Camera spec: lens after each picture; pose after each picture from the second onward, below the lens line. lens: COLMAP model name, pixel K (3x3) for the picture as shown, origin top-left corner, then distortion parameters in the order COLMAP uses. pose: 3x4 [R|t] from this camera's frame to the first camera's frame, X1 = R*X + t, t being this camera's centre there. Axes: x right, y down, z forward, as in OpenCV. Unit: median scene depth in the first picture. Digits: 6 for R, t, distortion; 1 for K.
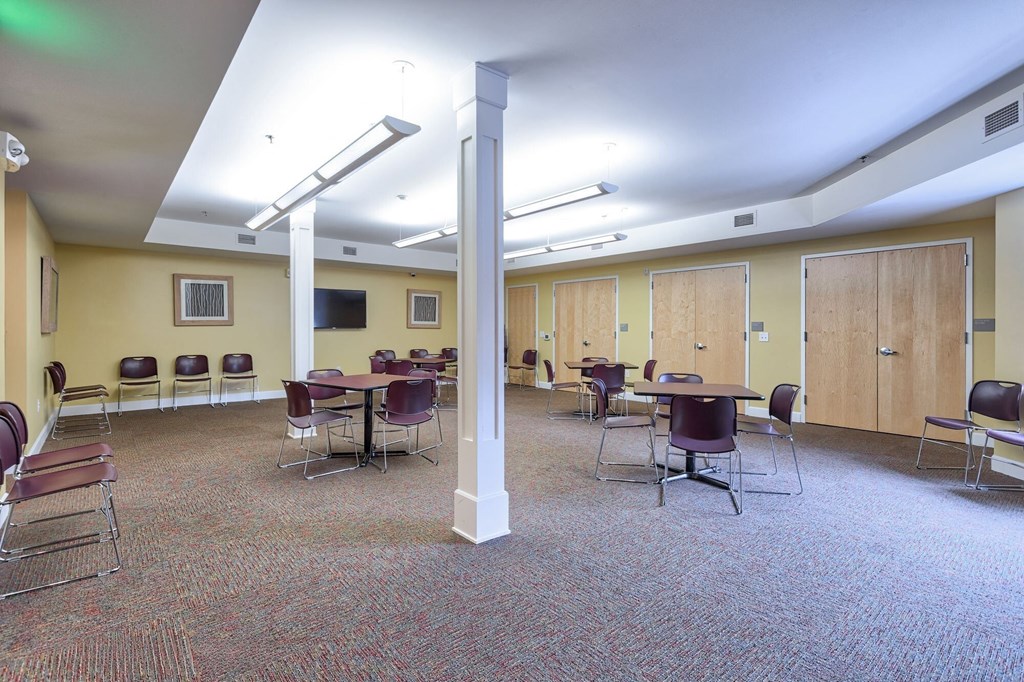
lens RADIAL K [[486.6, 0, 511.7], [0, 486.6, 332.1], [0, 0, 1]] dist [0.001816, 0.000191]
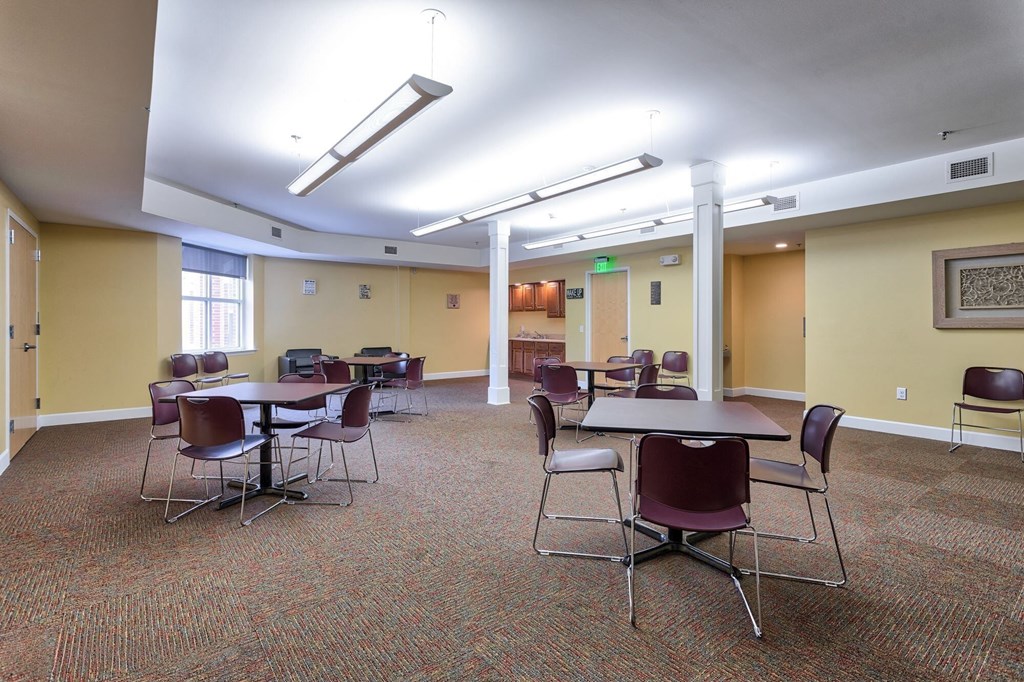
lens RADIAL K [[486.6, 0, 511.7], [0, 486.6, 332.1], [0, 0, 1]] dist [0.001816, 0.000191]
pose [[-0.999189, -0.002191, 0.040208, -0.125290], [-0.001335, 0.999772, 0.021314, -0.006356], [-0.040246, 0.021243, -0.998964, 1.915619]]
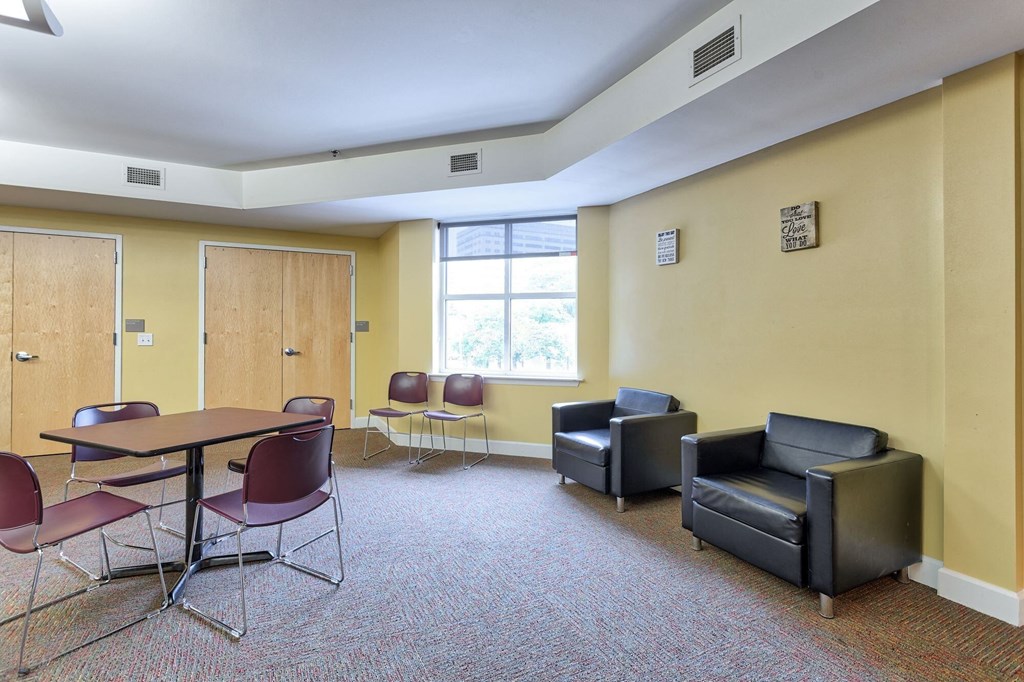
lens RADIAL K [[486.6, 0, 511.7], [0, 486.6, 332.1], [0, 0, 1]] dist [0.001816, 0.000191]
pose [[0.223219, -0.003418, 0.974762, -0.109753], [0.002396, 0.999993, 0.002958, -0.002983], [-0.974765, 0.001676, 0.223225, 0.349586]]
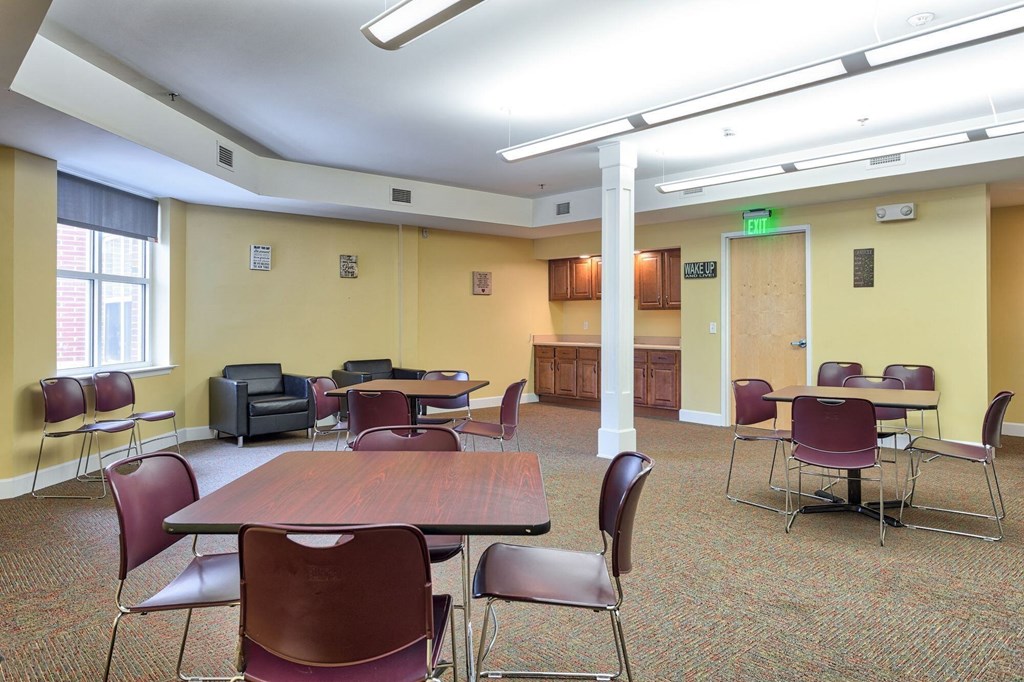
lens RADIAL K [[694.2, 0, 516.5], [0, 694.2, 316.6], [0, 0, 1]] dist [-0.000930, -0.005863]
pose [[-0.999483, 0.000787, -0.032154, 0.166775], [0.000880, 0.999995, -0.002891, -0.001843], [0.032152, -0.002918, -0.999479, 1.675023]]
